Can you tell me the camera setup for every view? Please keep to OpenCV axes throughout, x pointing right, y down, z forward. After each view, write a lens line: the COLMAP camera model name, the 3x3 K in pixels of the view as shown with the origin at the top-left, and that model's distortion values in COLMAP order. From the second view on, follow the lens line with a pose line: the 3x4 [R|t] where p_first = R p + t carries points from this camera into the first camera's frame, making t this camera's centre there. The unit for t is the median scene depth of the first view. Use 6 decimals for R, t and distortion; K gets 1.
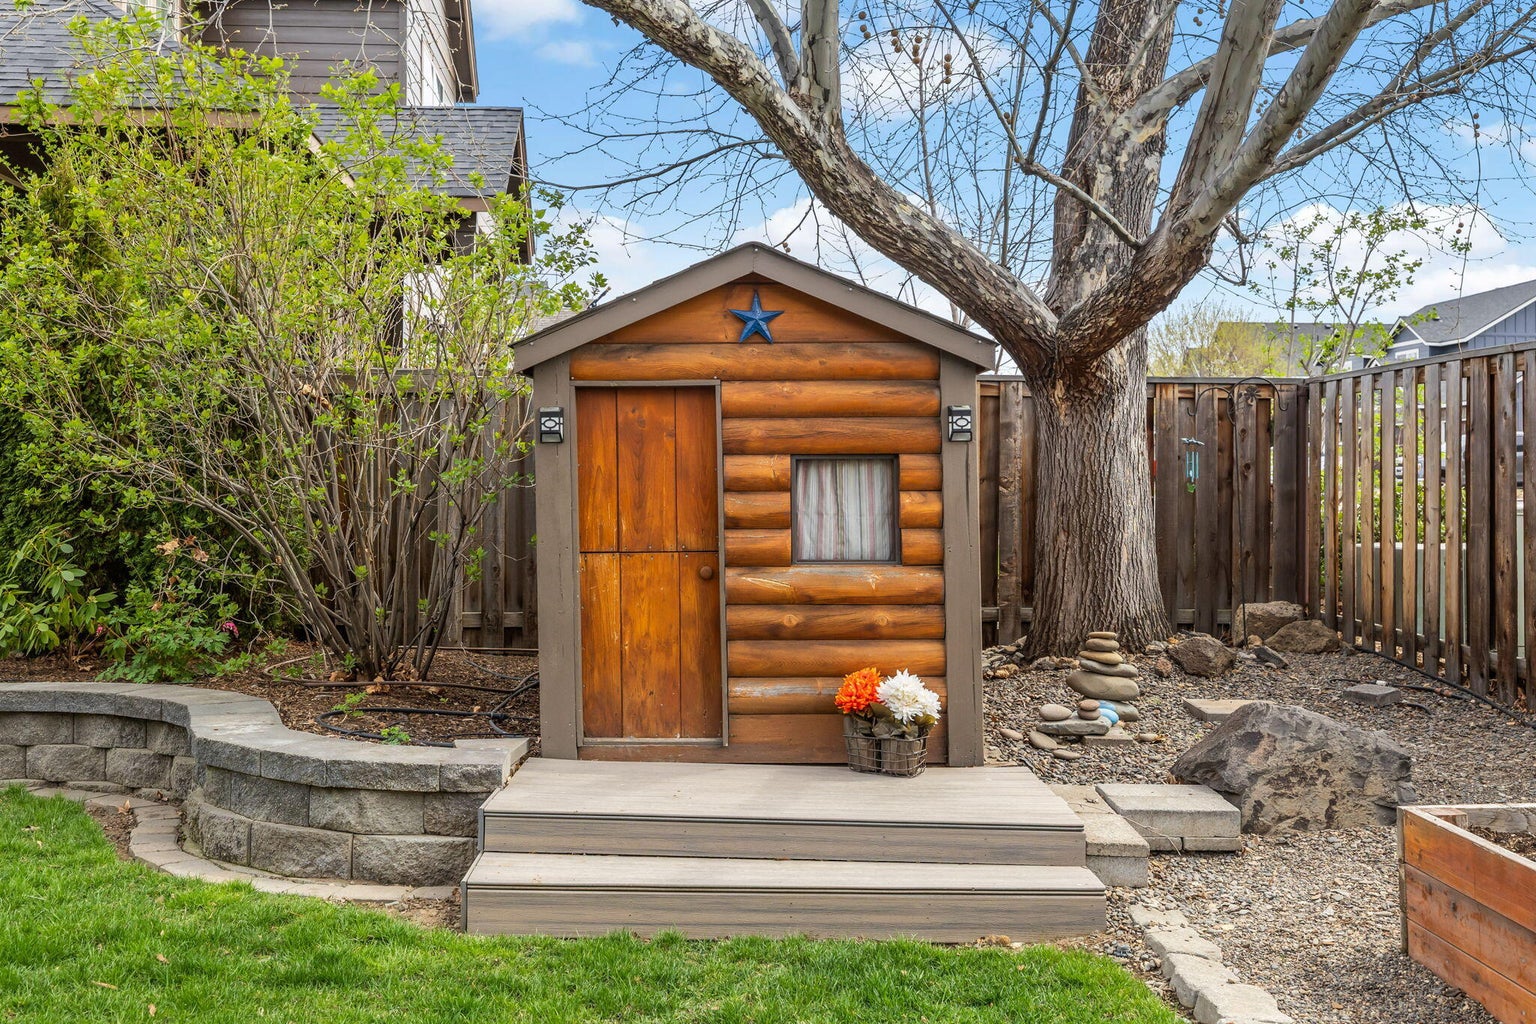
lens RADIAL K [[1391.7, 0, 764.7], [0, 1391.7, 503.2], [0, 0, 1]] dist [-0.008113, -0.004949]
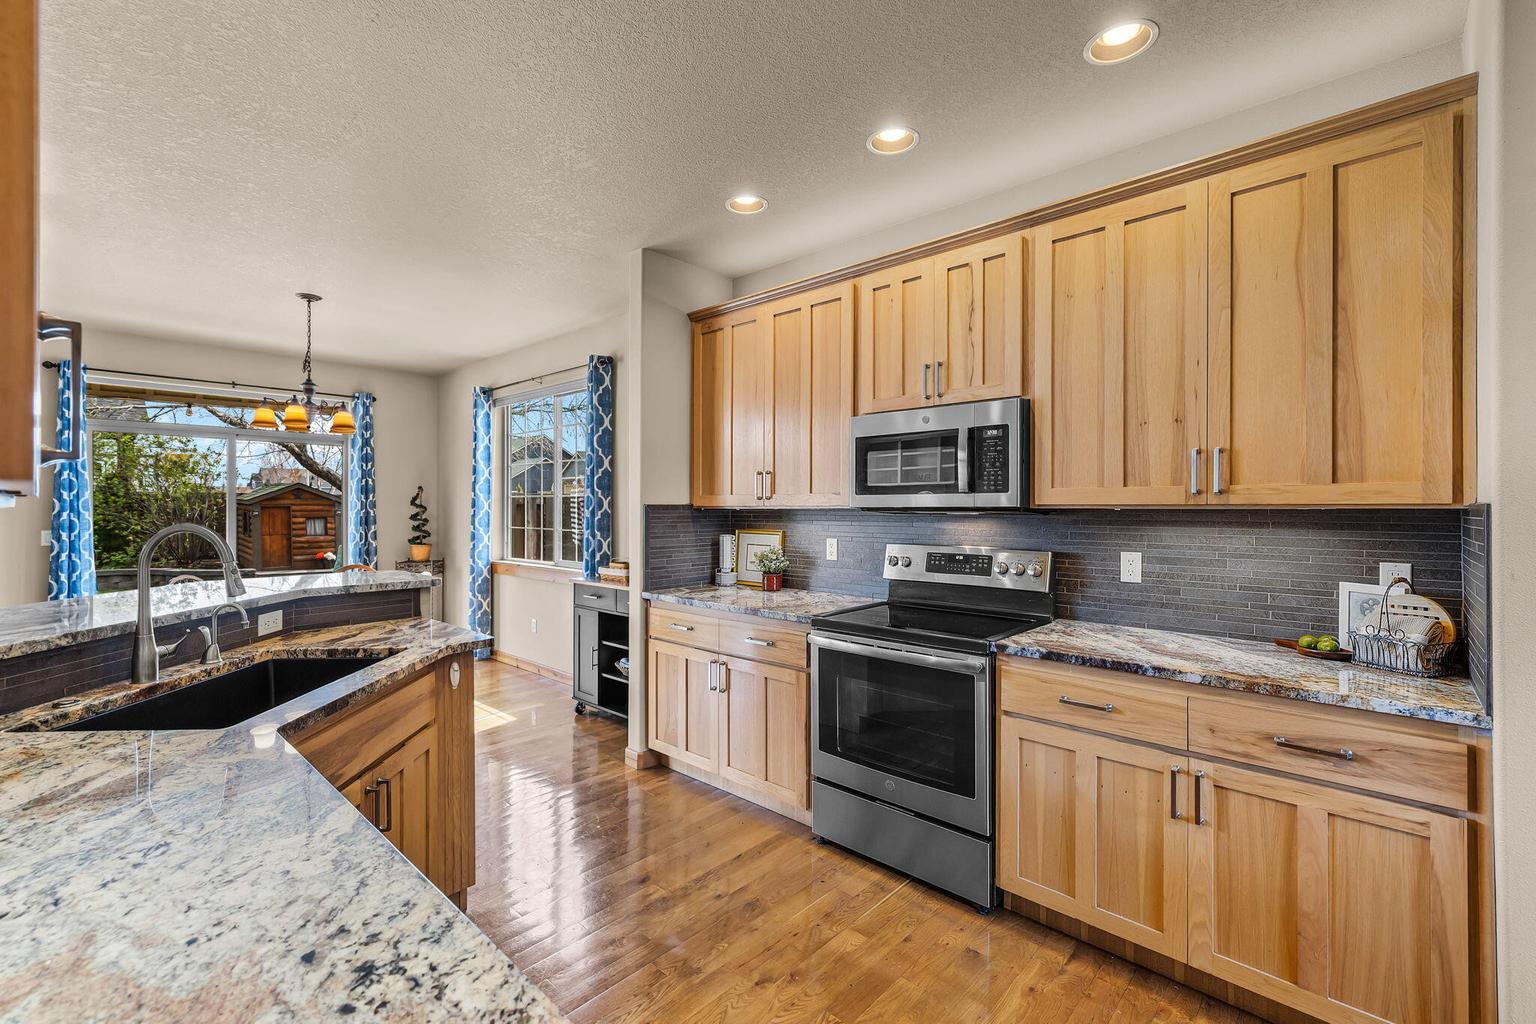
lens RADIAL K [[642.1, 0, 759.7], [0, 642.1, 502.2], [0, 0, 1]] dist [-0.001935, -0.000362]
pose [[0.675815, 0.004058, 0.737060, -0.691187], [0.004528, 0.999943, -0.009658, -0.066327], [-0.737057, 0.009864, 0.675758, -2.291310]]
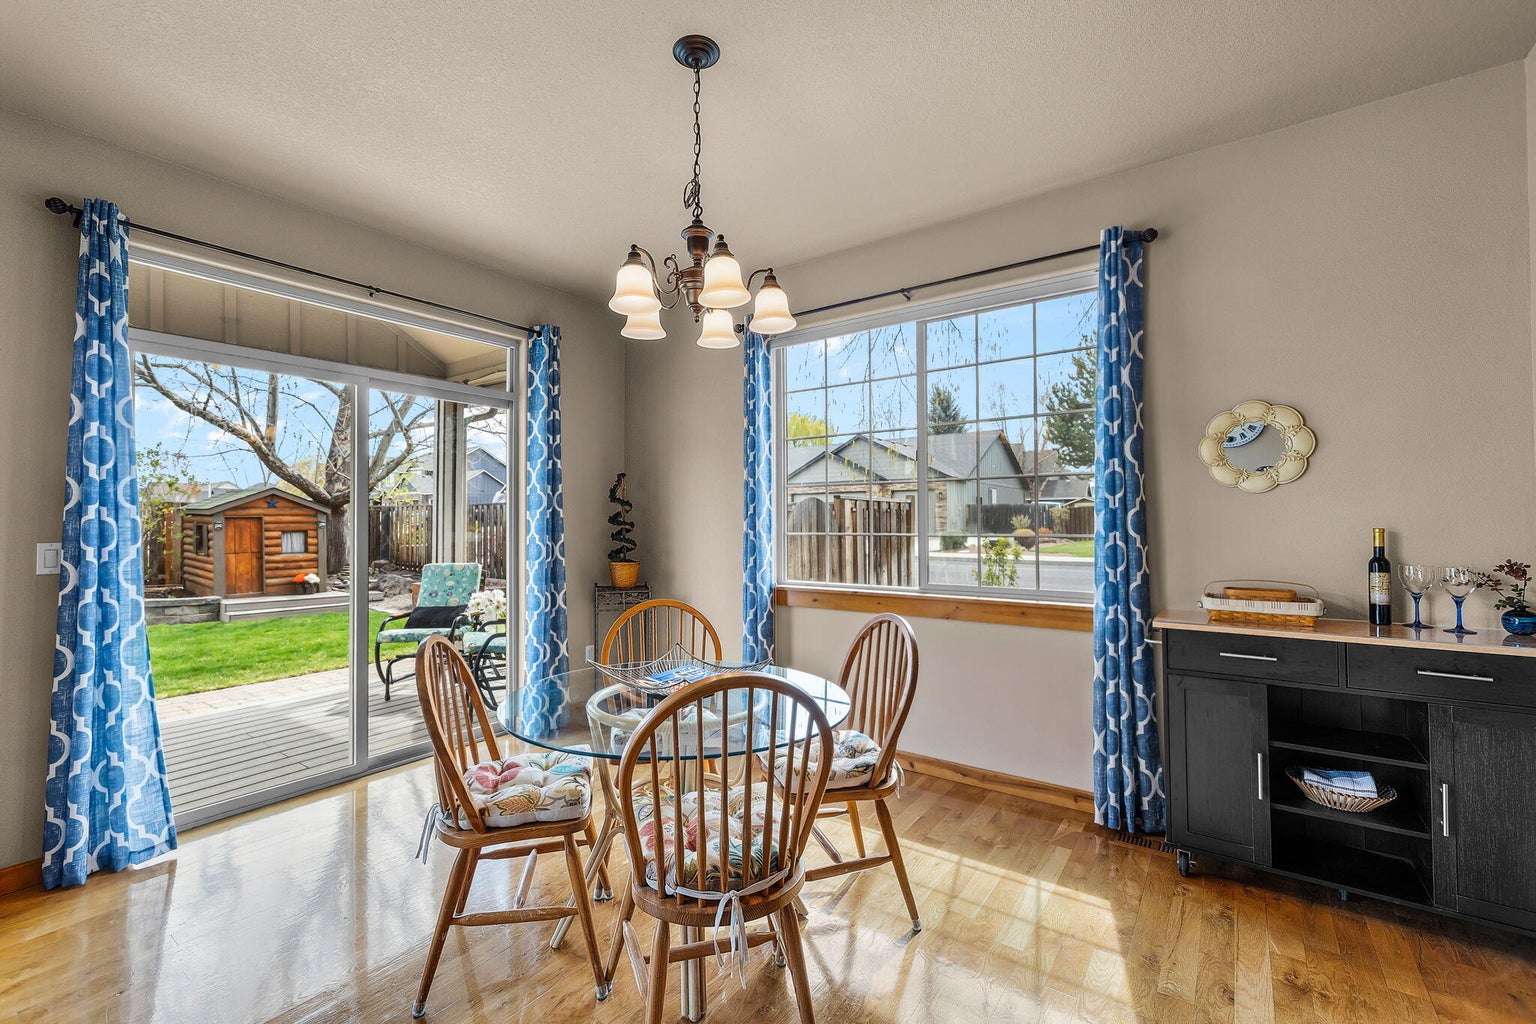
lens RADIAL K [[642.1, 0, 766.5], [0, 642.1, 503.3], [0, 0, 1]] dist [-0.001935, -0.000362]
pose [[0.596930, 0.014580, 0.802161, -0.757131], [0.012152, 0.999556, -0.027211, -0.050629], [-0.802201, 0.025991, 0.596488, -1.667170]]
